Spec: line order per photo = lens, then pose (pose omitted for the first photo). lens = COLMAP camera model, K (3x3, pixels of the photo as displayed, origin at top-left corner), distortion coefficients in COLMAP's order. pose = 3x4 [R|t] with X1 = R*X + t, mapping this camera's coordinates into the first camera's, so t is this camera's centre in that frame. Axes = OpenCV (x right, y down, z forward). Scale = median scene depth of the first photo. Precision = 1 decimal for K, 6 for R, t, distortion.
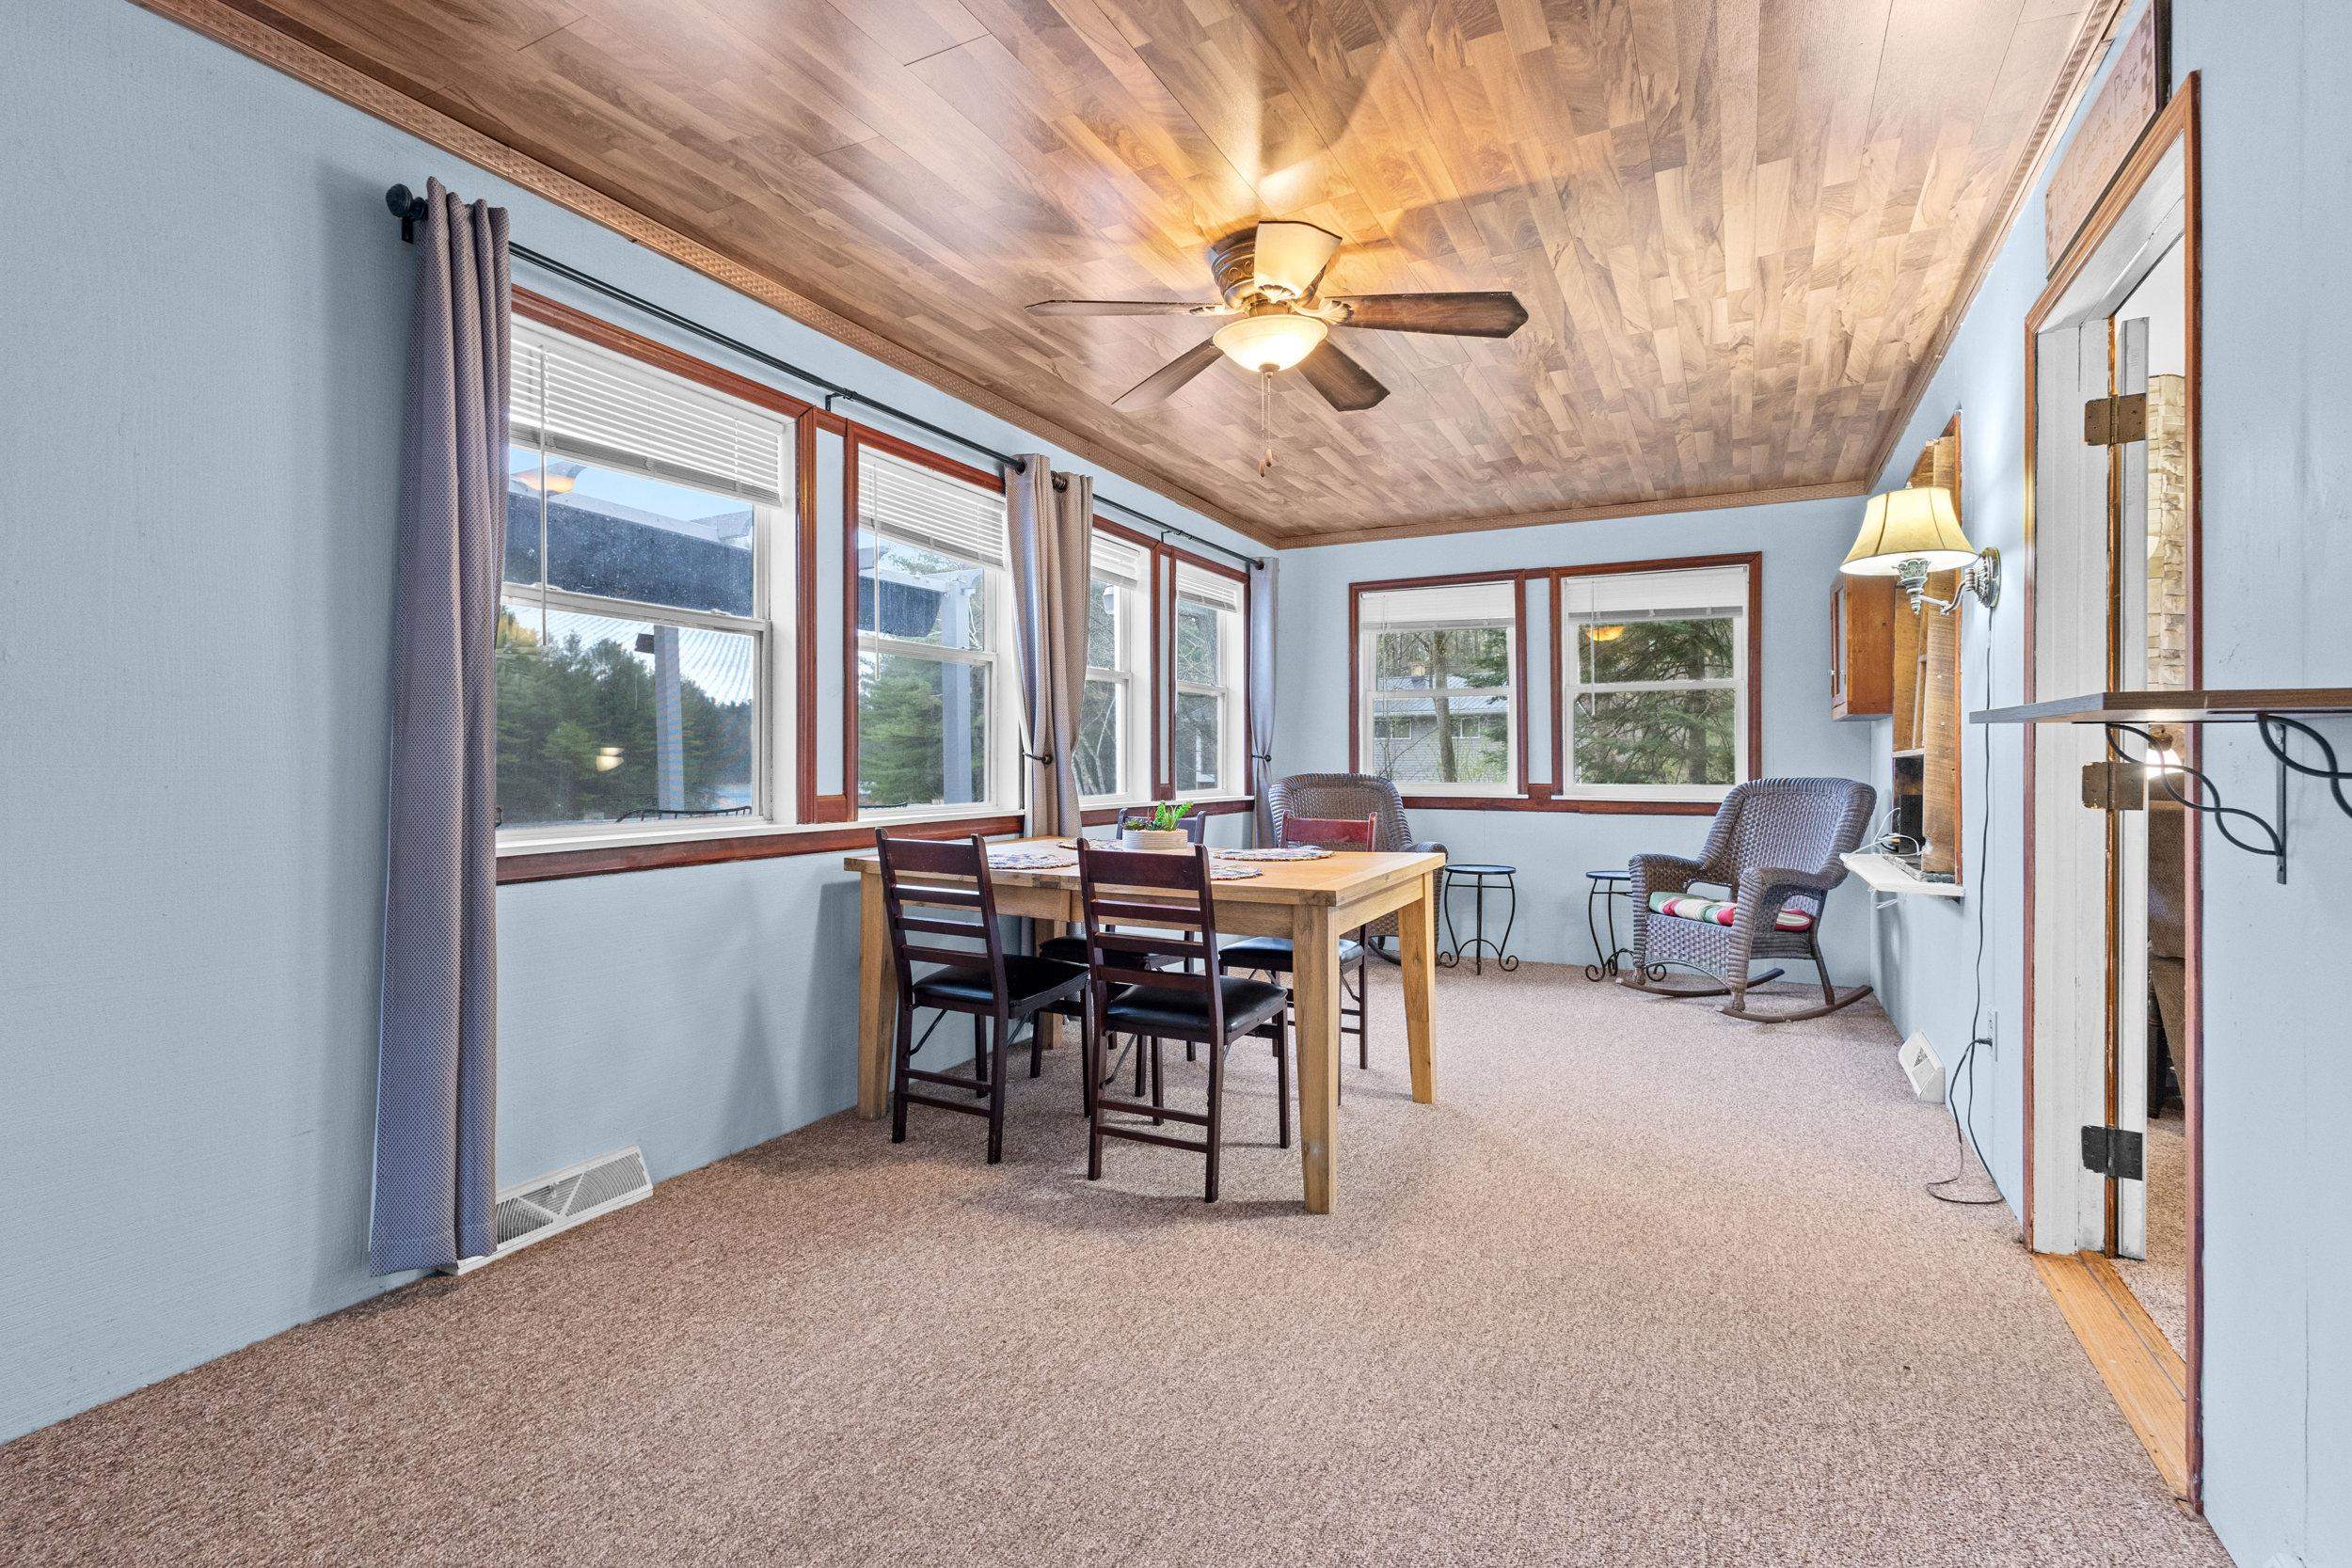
lens RADIAL K [[1085.7, 0, 1171.9], [0, 1085.7, 765.2], [0, 0, 1]] dist [0.000055, 0.000155]
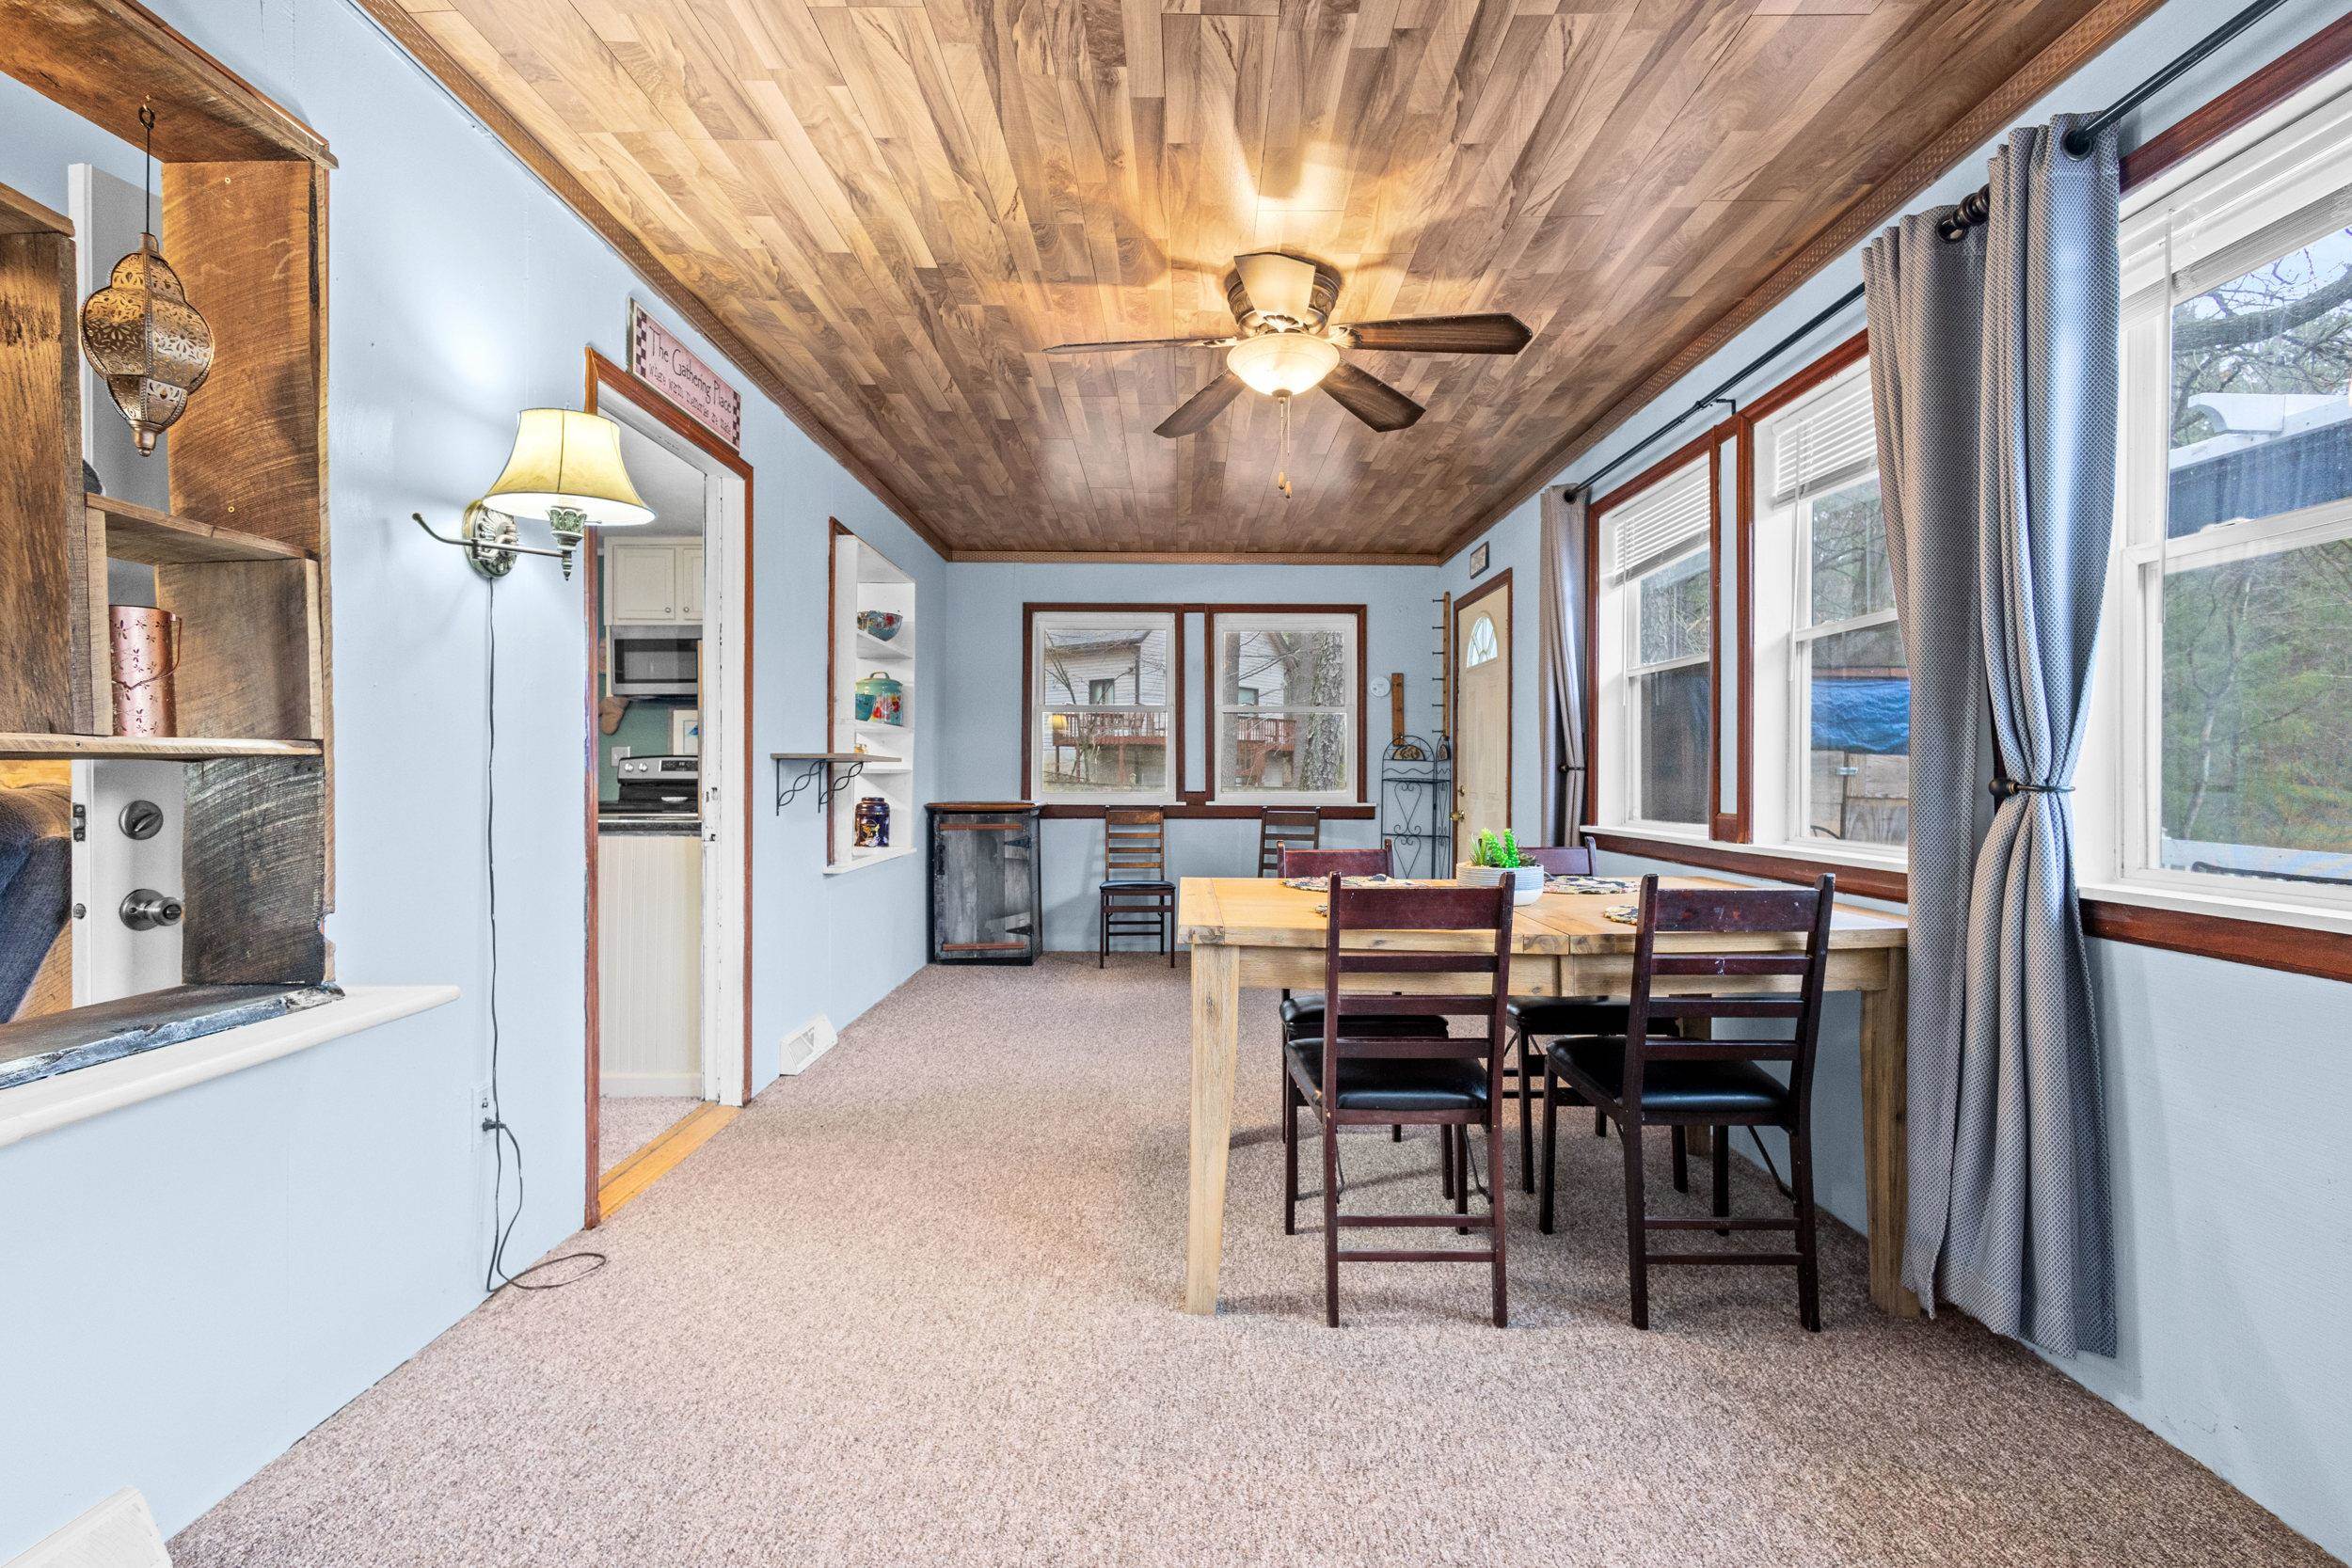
lens RADIAL K [[1075.4, 0, 1168.2], [0, 1075.4, 784.7], [0, 0, 1]] dist [0.001553, -0.000528]
pose [[-0.893407, -0.000762, -0.449247, 0.414996], [-0.006621, 0.999912, 0.011472, -0.004090], [0.449199, 0.013224, -0.893334, 1.203138]]
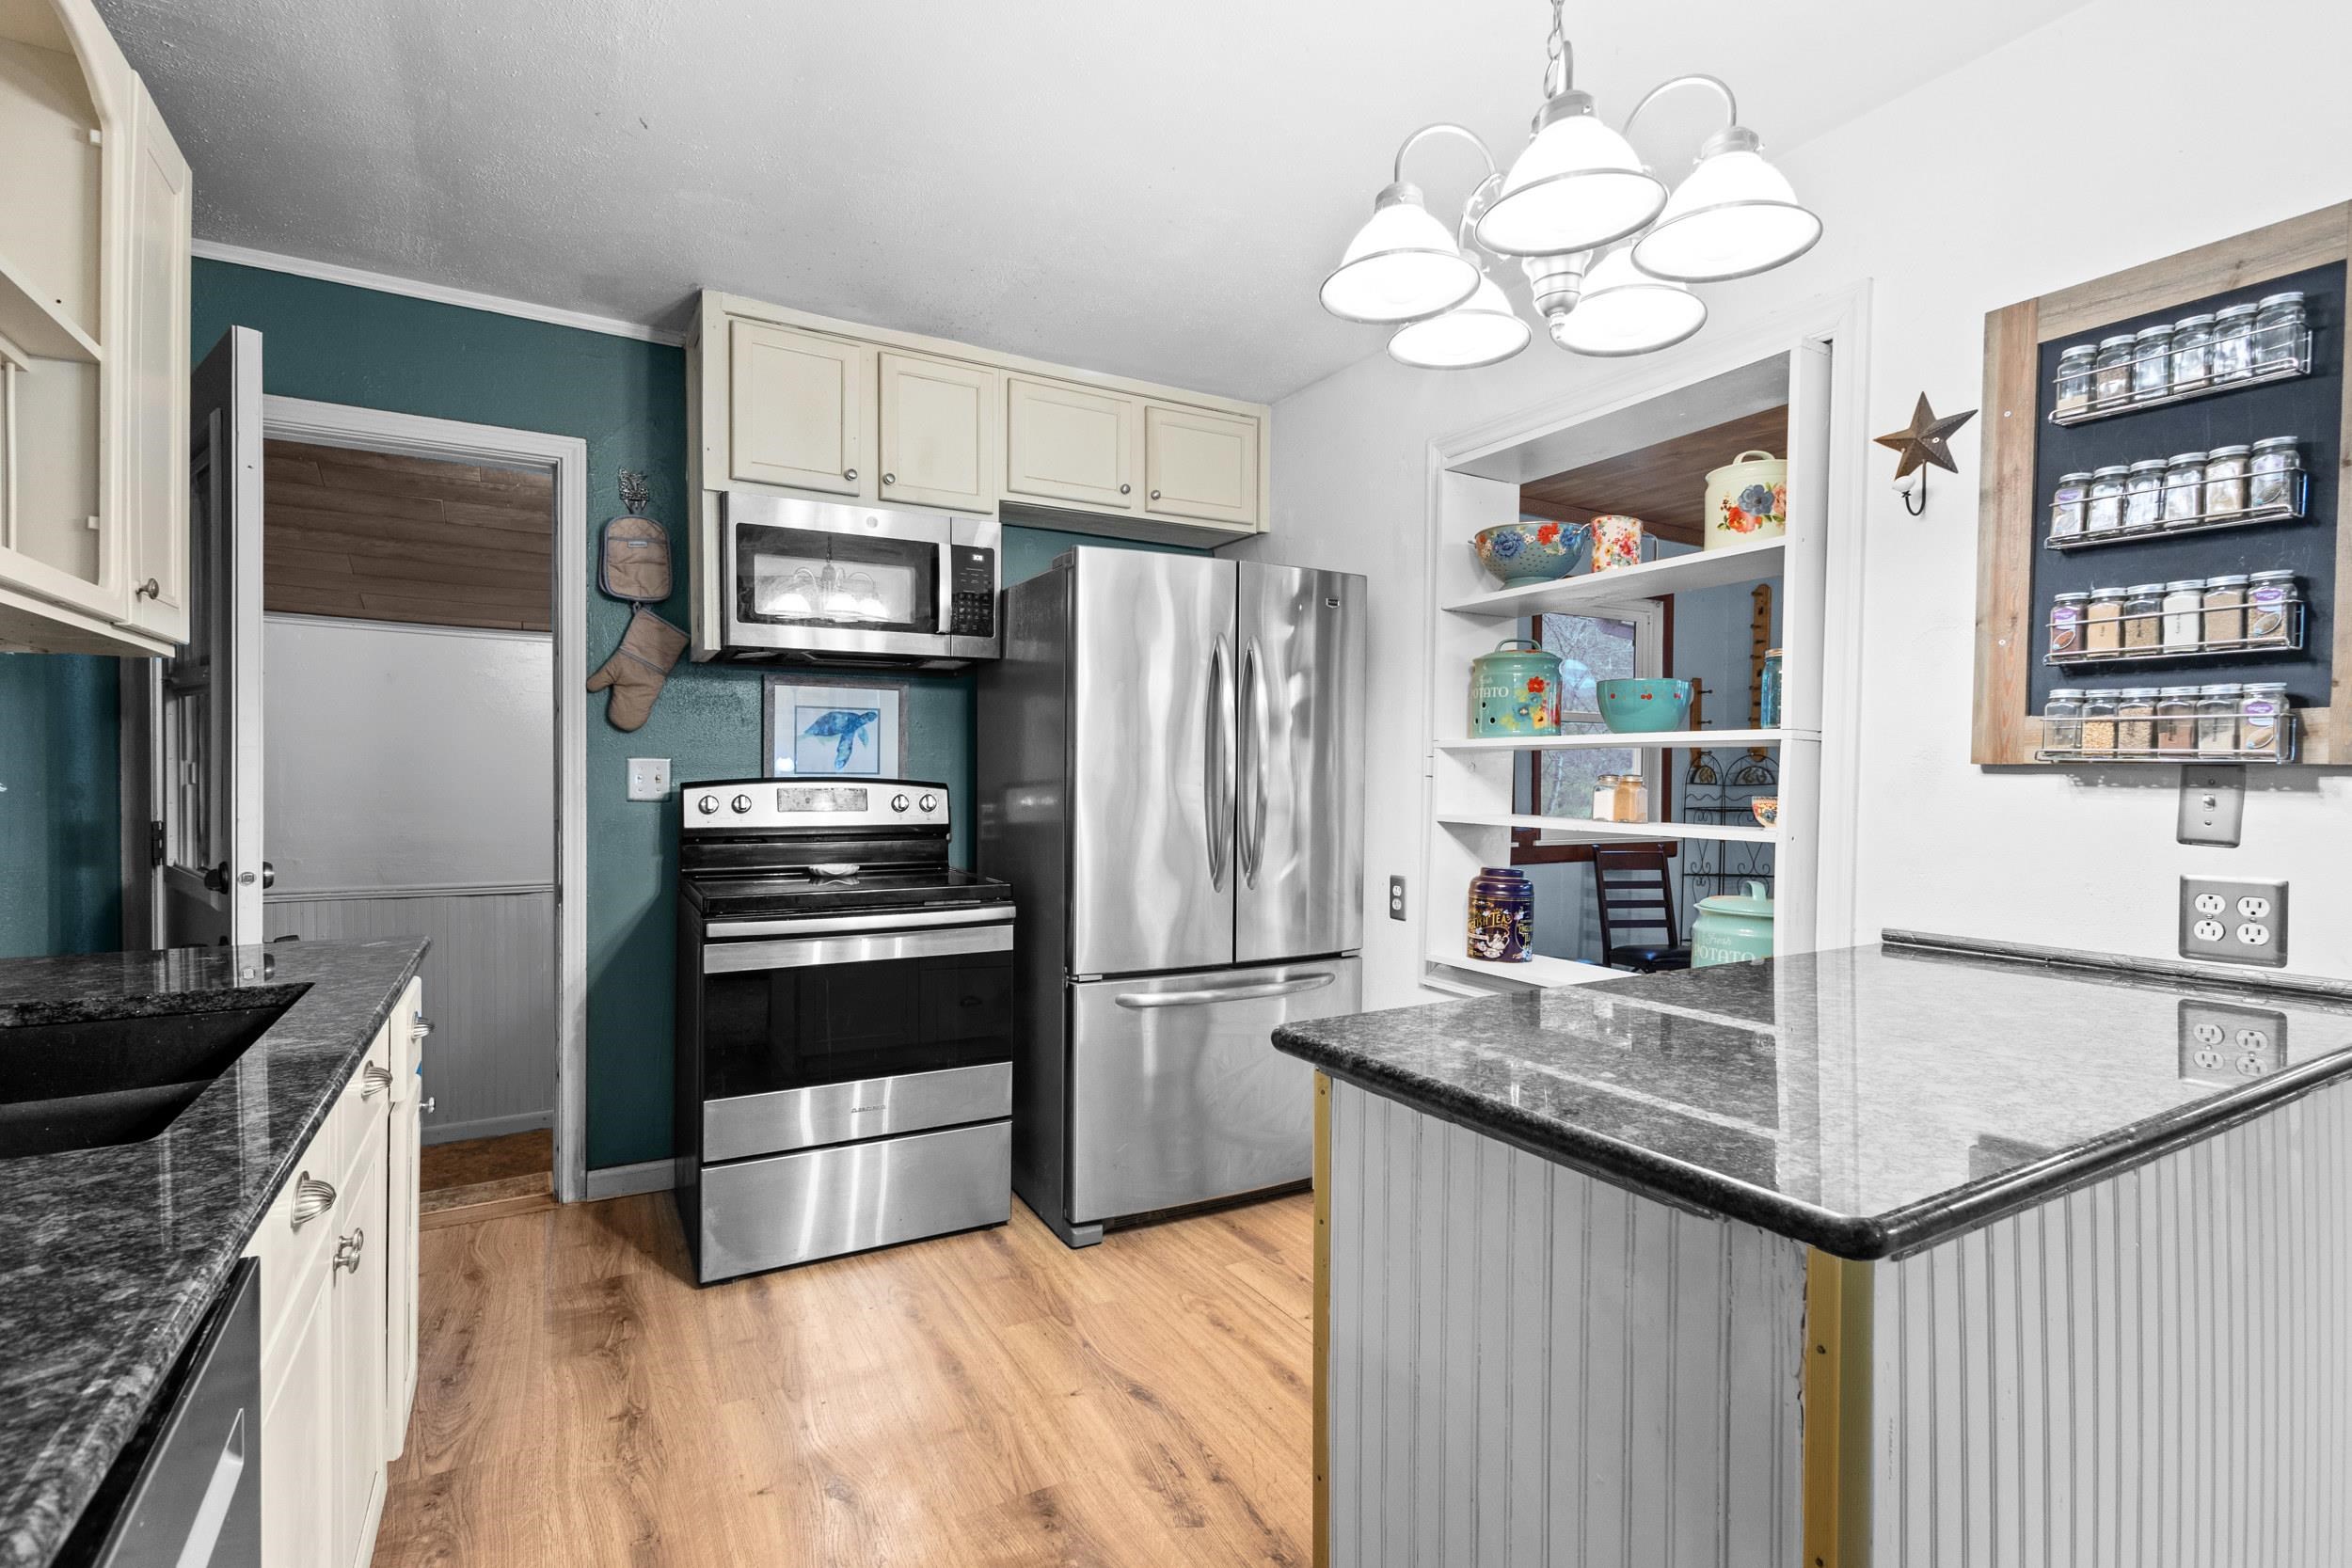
lens RADIAL K [[1092.7, 0, 1176.0], [0, 1092.7, 784.0], [0, 0, 1]] dist [0.003039, 0.000155]
pose [[-0.537577, 0.004045, -0.843205, 0.825179], [-0.012950, 0.999831, 0.013053, -0.031551], [0.843115, 0.017936, -0.537434, 0.194980]]
